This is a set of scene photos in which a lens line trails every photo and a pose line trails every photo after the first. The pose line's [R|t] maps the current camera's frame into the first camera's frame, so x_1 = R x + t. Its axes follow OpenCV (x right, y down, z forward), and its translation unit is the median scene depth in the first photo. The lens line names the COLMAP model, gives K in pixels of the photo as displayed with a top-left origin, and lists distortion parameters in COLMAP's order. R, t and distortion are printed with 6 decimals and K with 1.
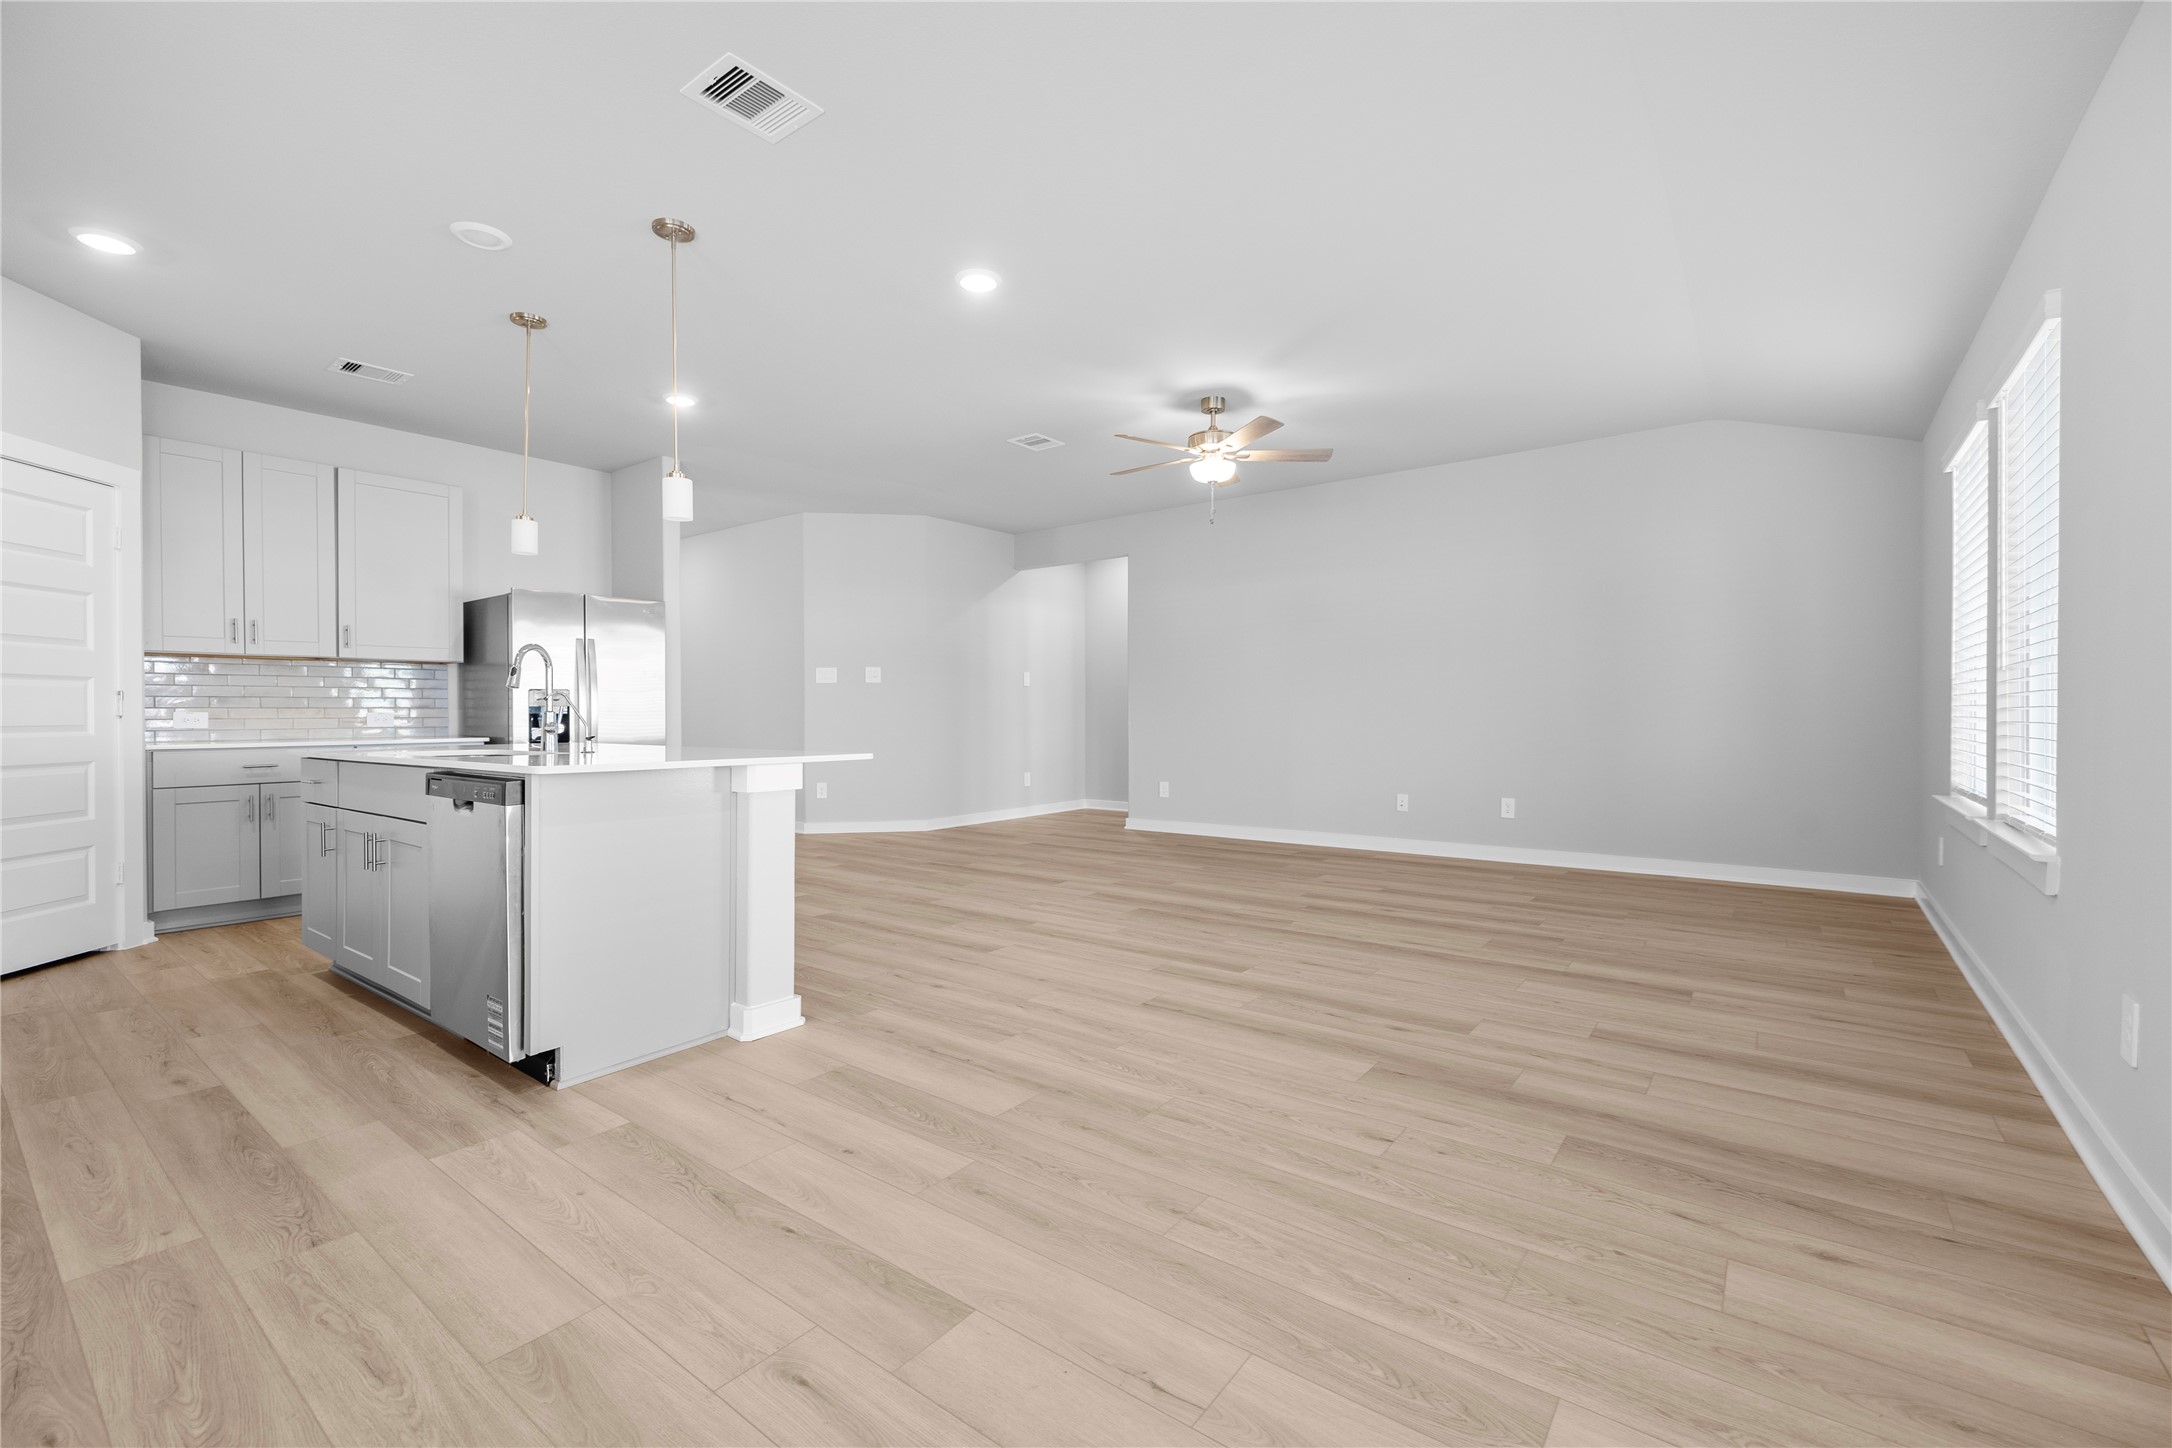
lens RADIAL K [[932.8, 0, 1086.8], [0, 932.8, 720.3], [0, 0, 1]] dist [0.002204, 0.000266]
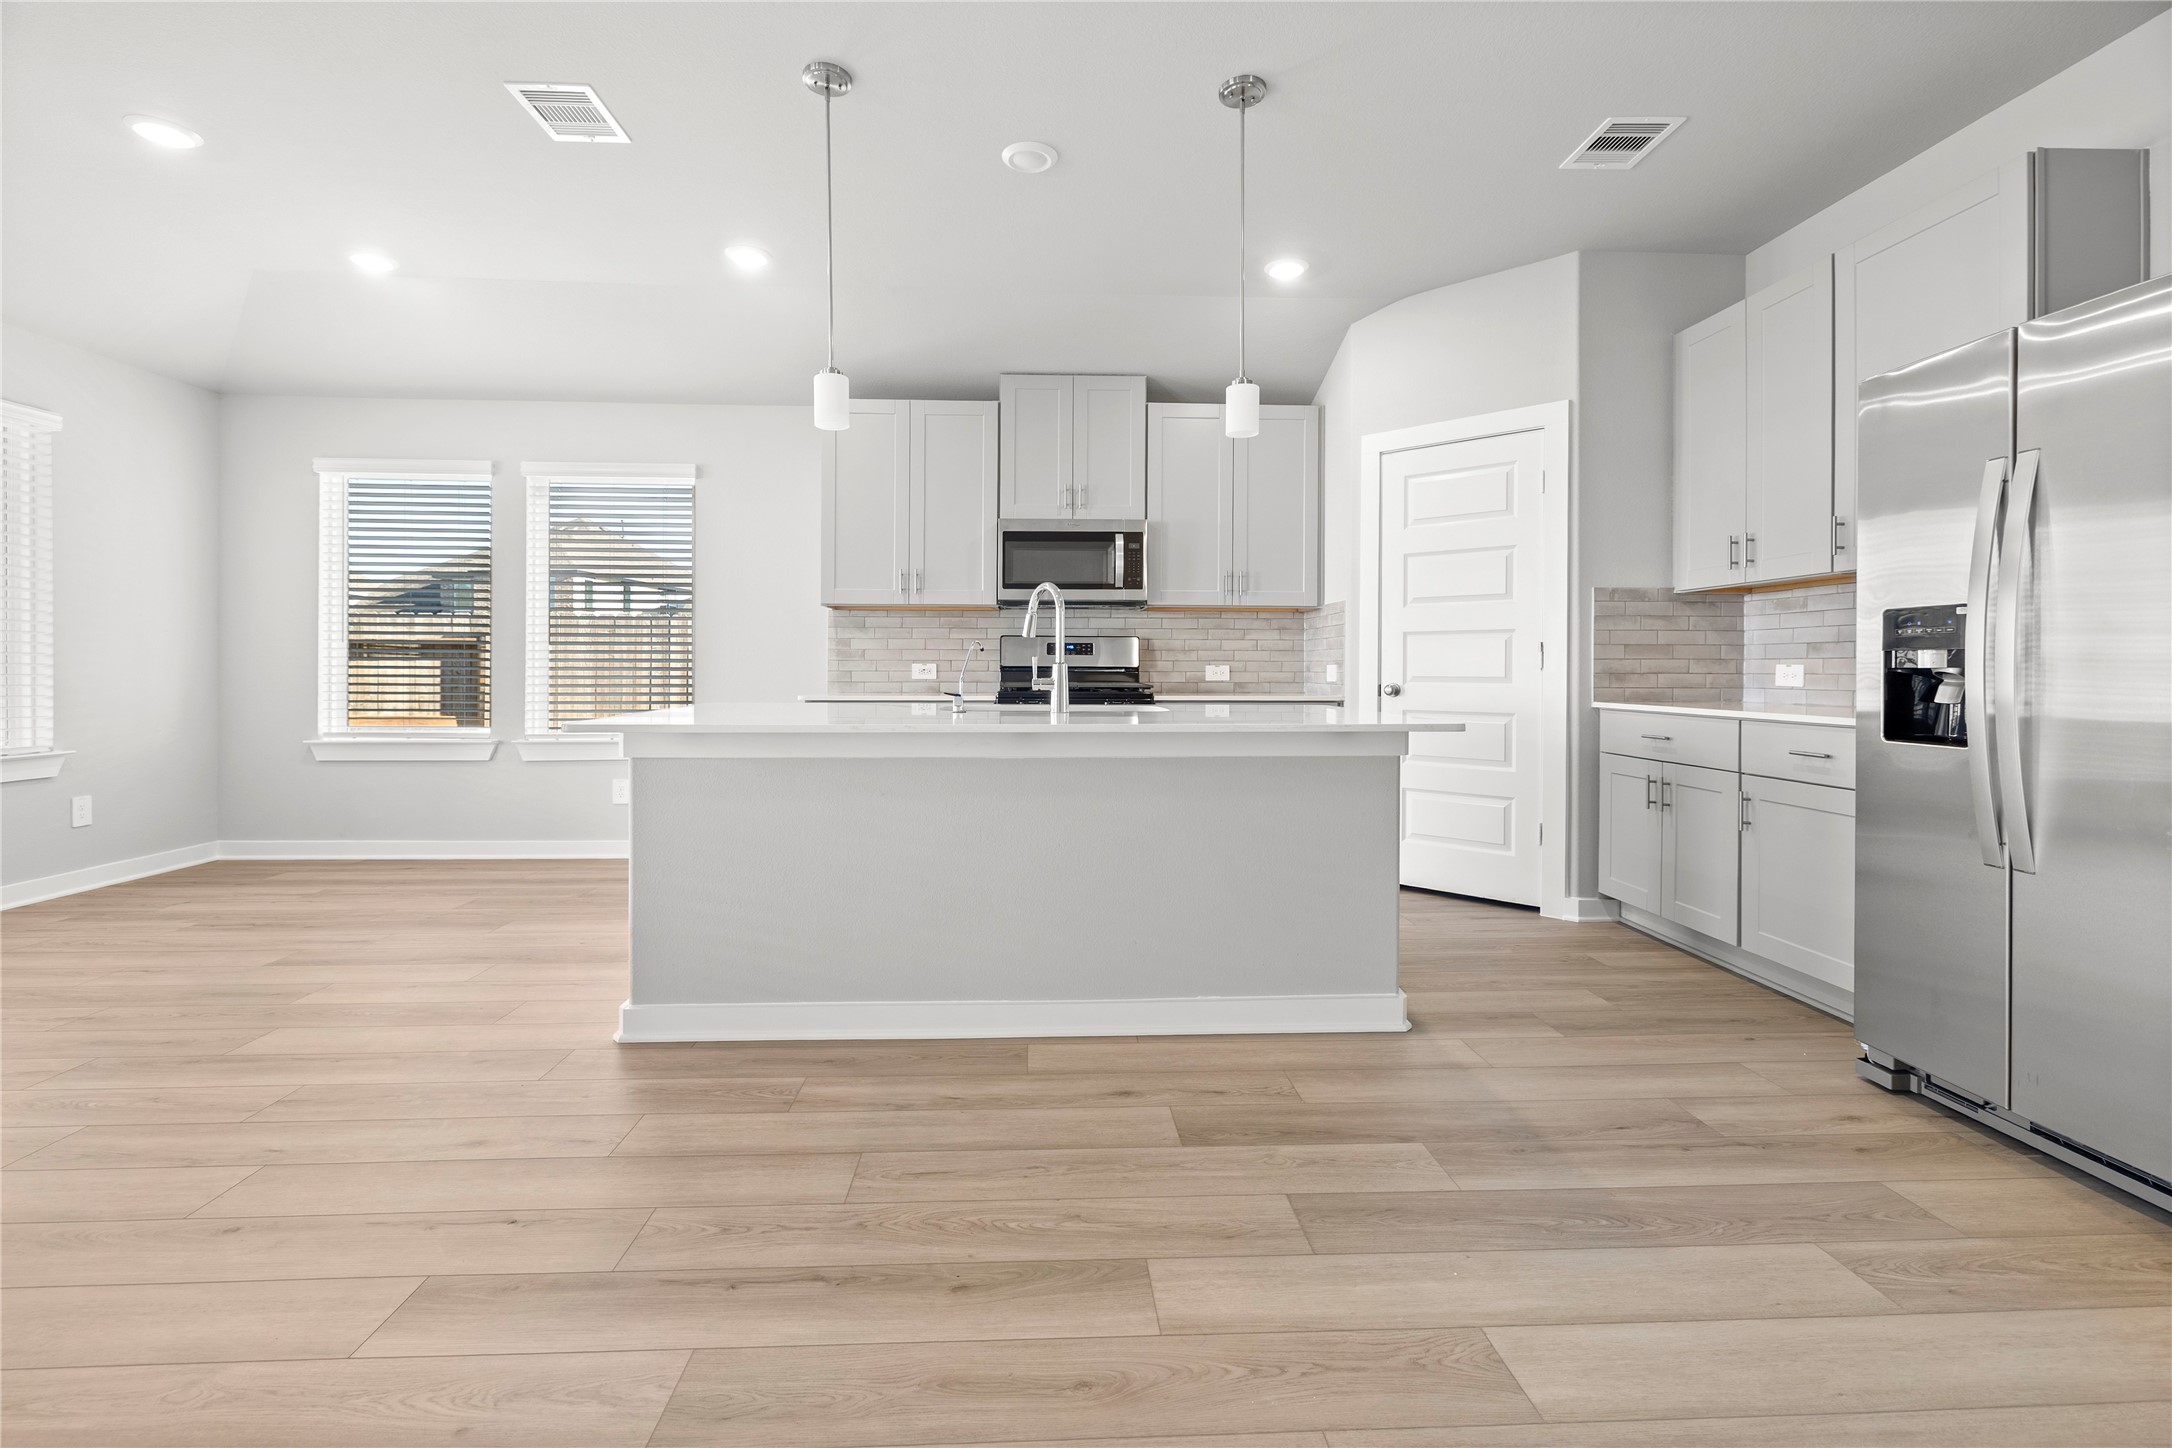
lens RADIAL K [[932.8, 0, 1084.5], [0, 932.8, 656.2], [0, 0, 1]] dist [0.002204, 0.000266]
pose [[-0.760596, -0.003246, -0.649217, -0.073386], [-0.009846, 0.999930, 0.006536, -0.022013], [0.649151, 0.011364, -0.760575, 1.752980]]
